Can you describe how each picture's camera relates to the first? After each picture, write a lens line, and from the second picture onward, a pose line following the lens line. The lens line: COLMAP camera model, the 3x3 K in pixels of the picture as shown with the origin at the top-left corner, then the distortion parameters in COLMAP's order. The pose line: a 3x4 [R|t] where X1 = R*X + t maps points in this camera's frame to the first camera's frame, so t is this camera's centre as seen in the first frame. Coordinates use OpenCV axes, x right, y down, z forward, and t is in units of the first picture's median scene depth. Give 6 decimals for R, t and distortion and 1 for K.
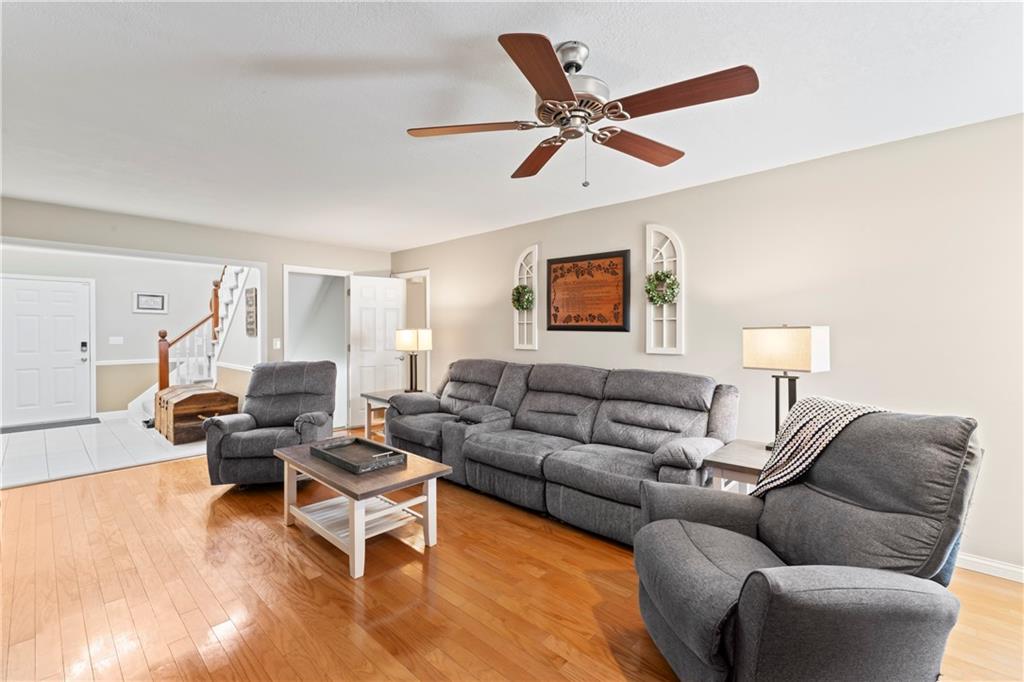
lens RADIAL K [[437.5, 0, 525.0], [0, 437.5, 326.0], [0, 0, 1]] dist [0.003095, 0.000045]
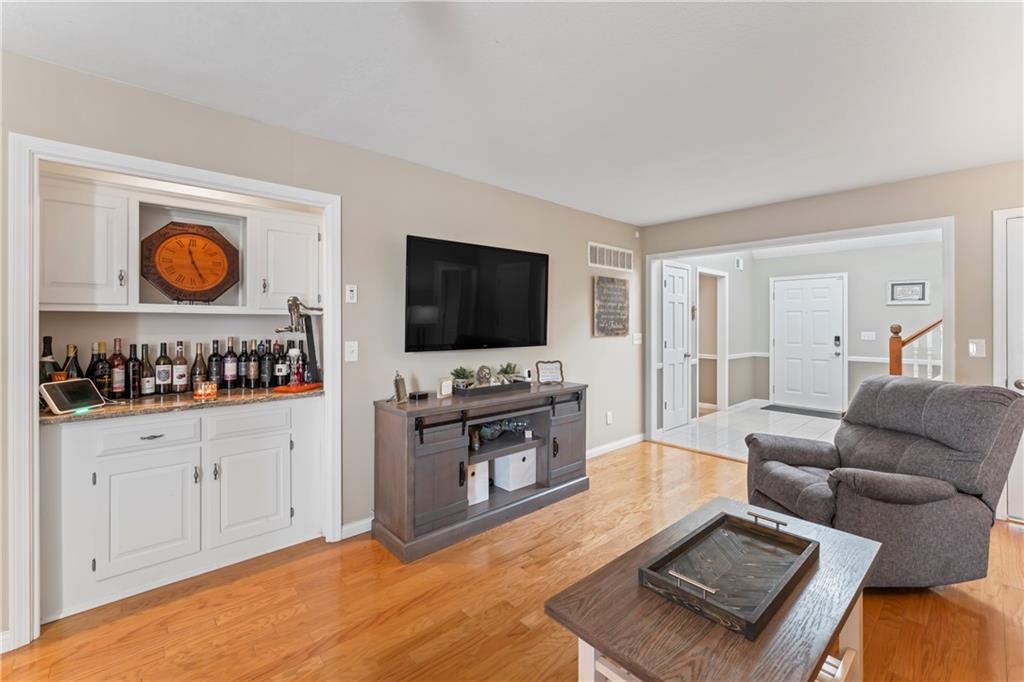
lens RADIAL K [[437.5, 0, 506.3], [0, 437.5, 324.7], [0, 0, 1]] dist [0.003095, 0.000045]
pose [[-0.113754, 0.003739, -0.993502, 0.115219], [0.003485, 0.999988, 0.003365, 0.005407], [0.993503, -0.003080, -0.113766, 0.504426]]
